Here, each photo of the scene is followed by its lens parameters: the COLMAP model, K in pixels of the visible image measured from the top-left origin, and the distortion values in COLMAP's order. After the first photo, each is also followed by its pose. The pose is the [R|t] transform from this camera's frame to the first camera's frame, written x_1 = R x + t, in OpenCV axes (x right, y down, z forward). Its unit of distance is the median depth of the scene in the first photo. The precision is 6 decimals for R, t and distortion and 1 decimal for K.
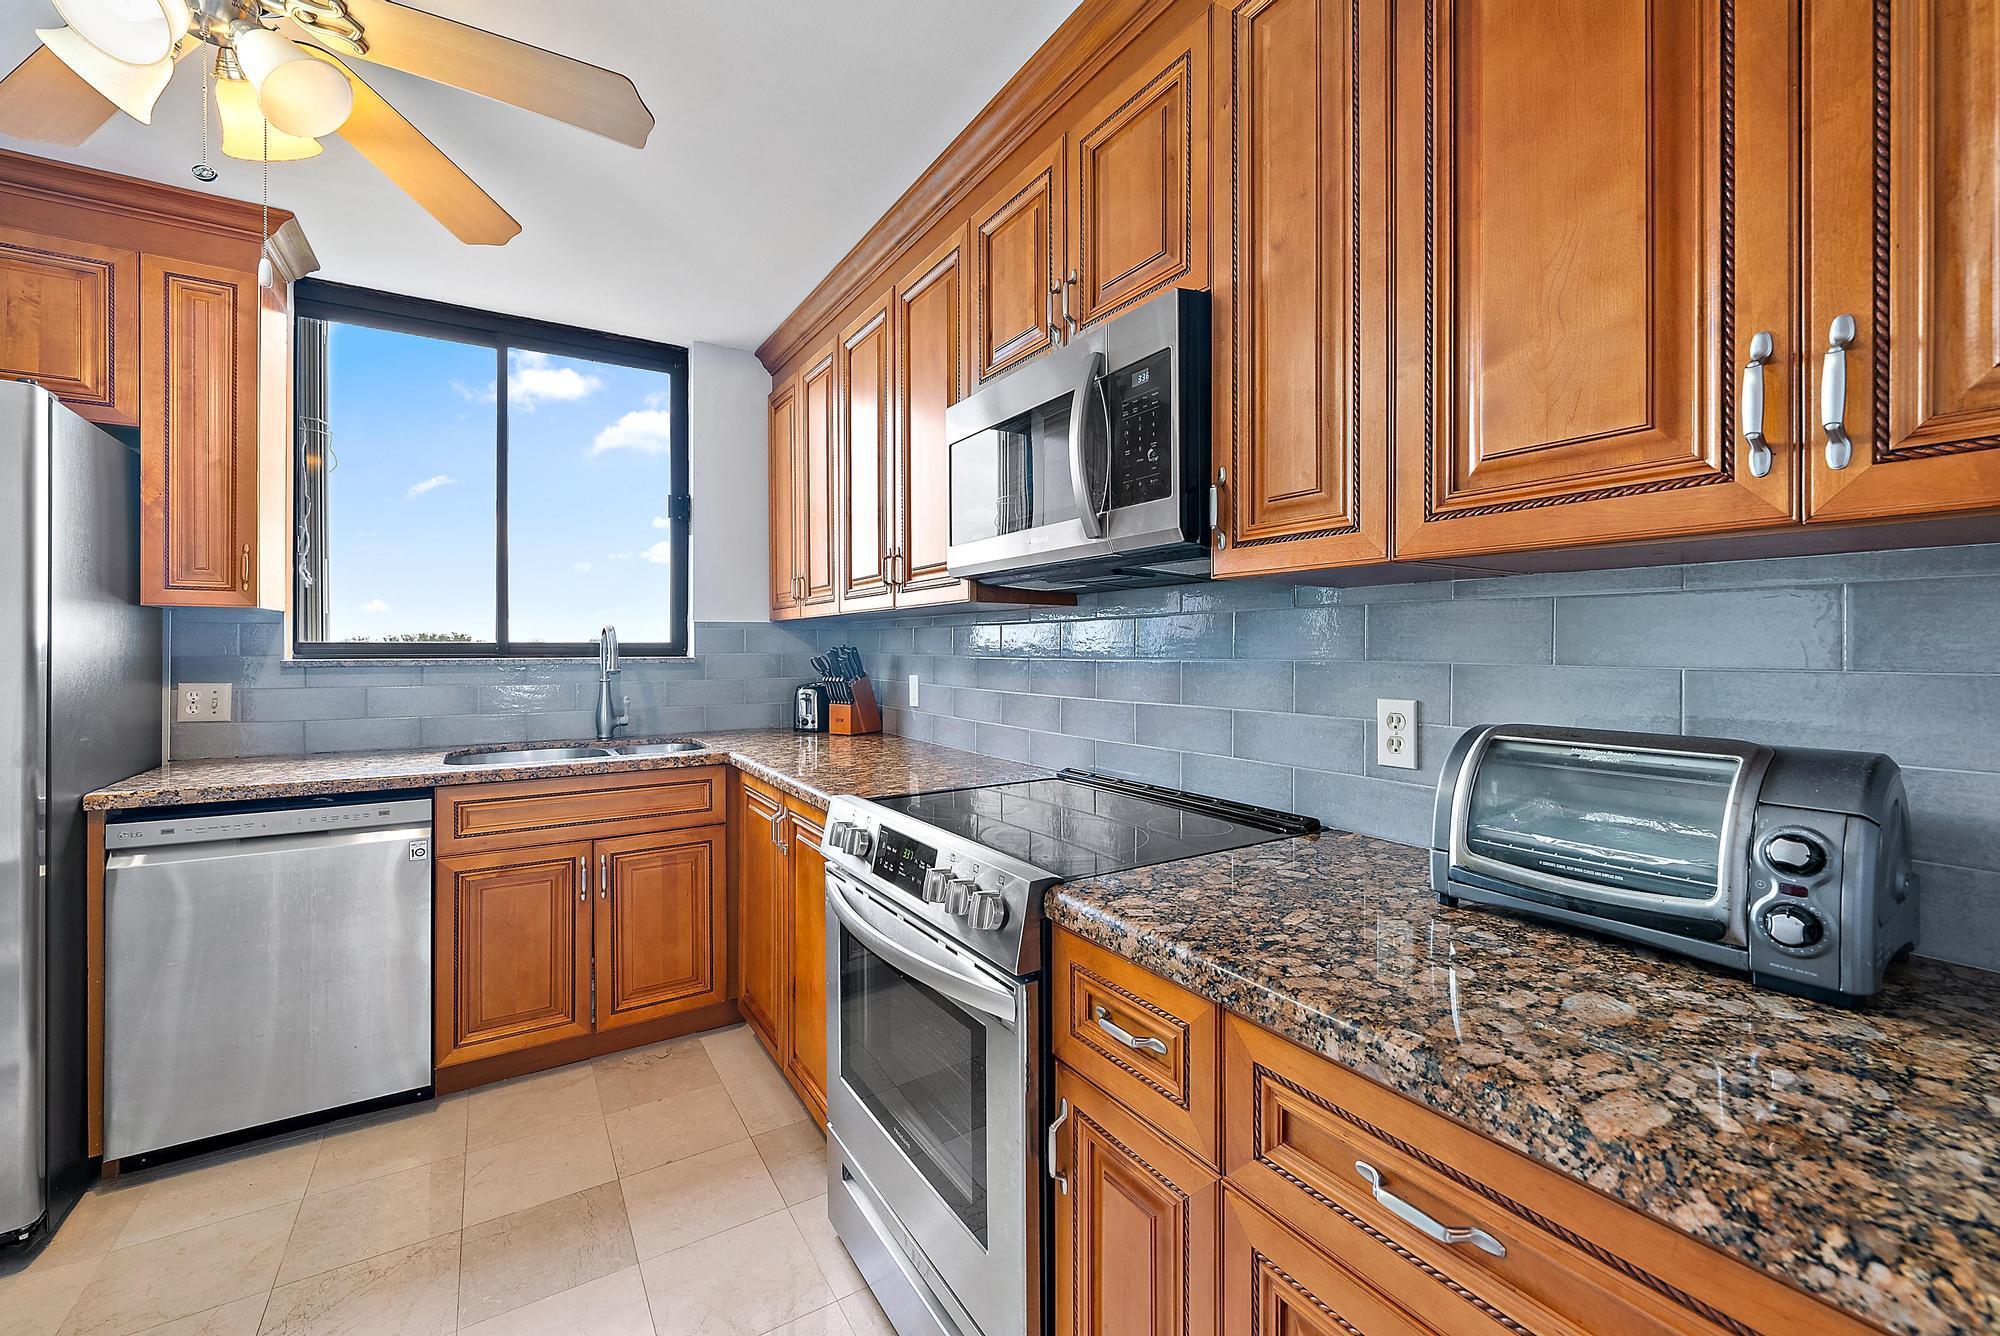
lens RADIAL K [[807.6, 0, 1003.8], [0, 807.6, 648.9], [0, 0, 1]] dist [0.000044, 0.000105]
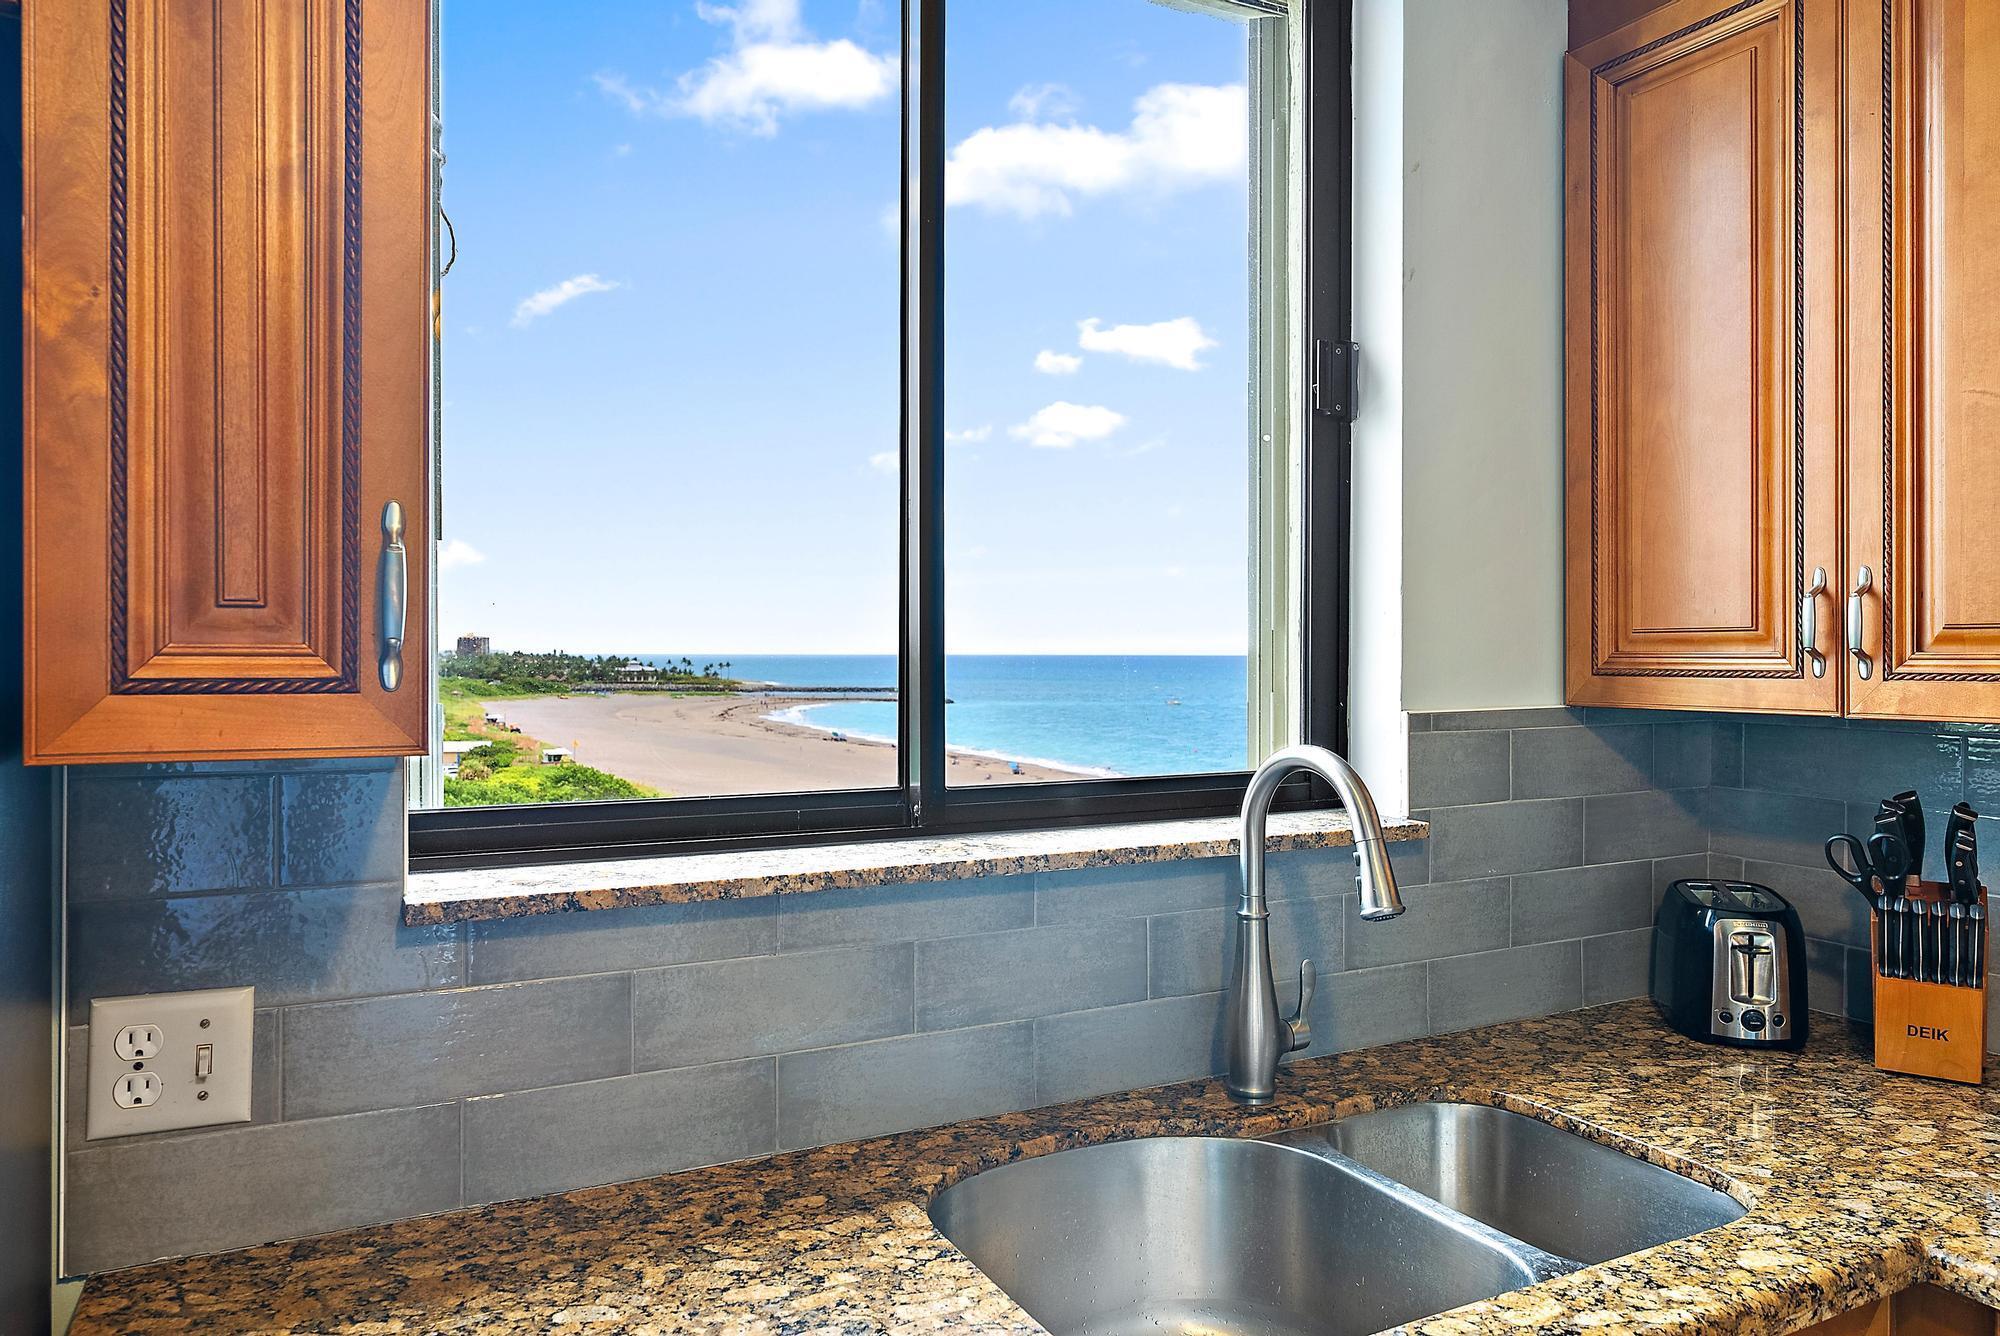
lens RADIAL K [[1357.3, 0, 1000.0], [0, 1357.3, 668.0], [0, 0, 1]] dist [0.002114, 0.000523]
pose [[0.996060, 0.002264, -0.088651, -0.668971], [-0.001226, 0.999930, 0.011765, -0.078107], [0.088672, -0.011610, 0.995993, 0.562255]]
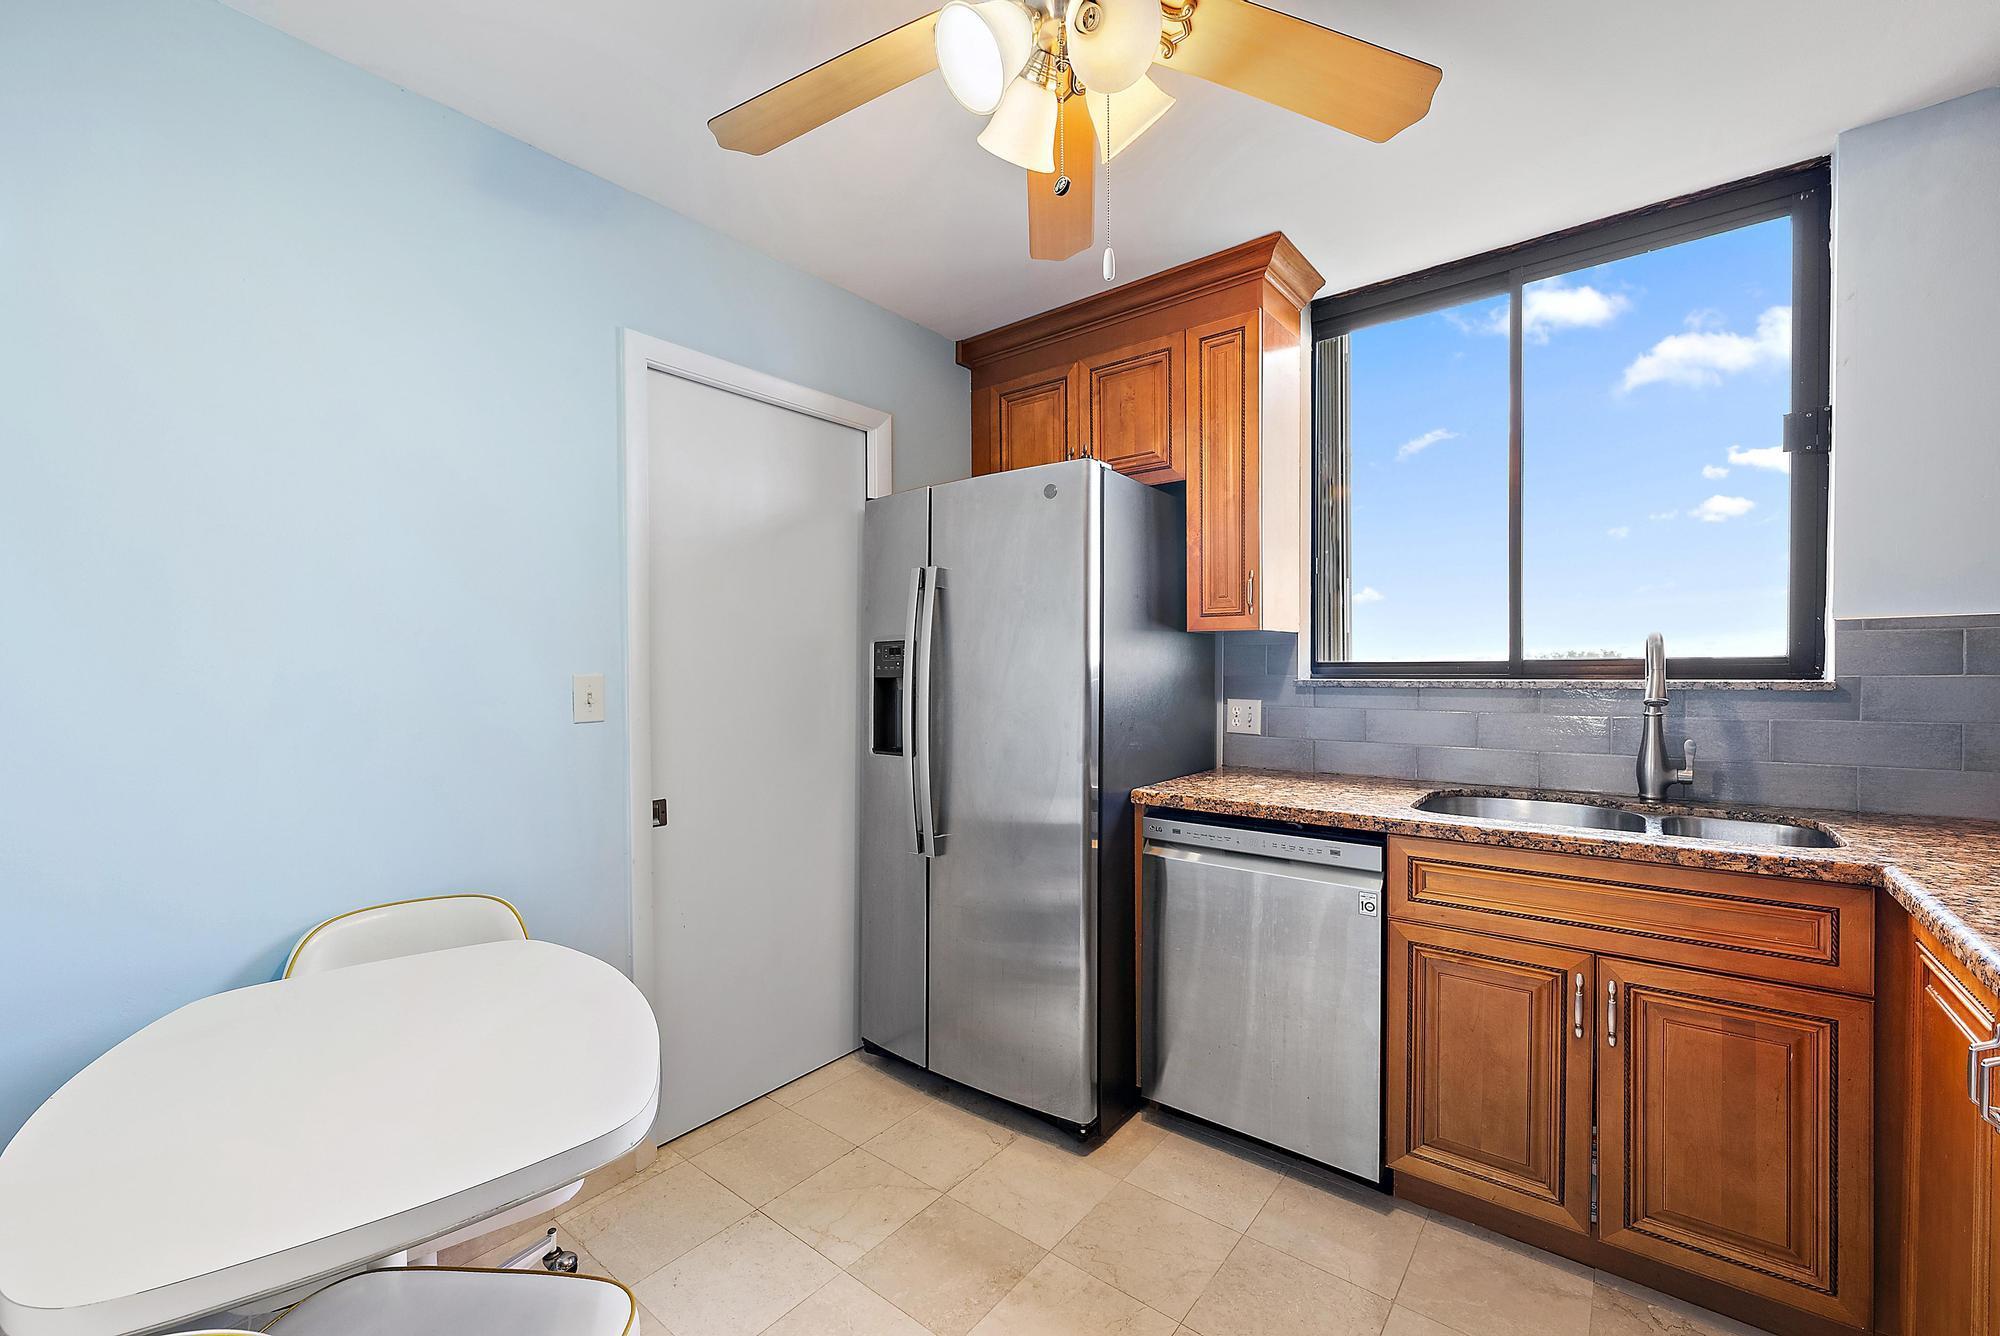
lens RADIAL K [[807.9, 0, 1005.7], [0, 807.9, 681.2], [0, 0, 1]] dist [-0.000914, -0.000106]
pose [[0.330531, 0.013578, -0.943697, -0.041440], [0.004687, 0.999861, 0.016028, -0.002466], [0.943784, -0.009721, 0.330421, 0.321914]]
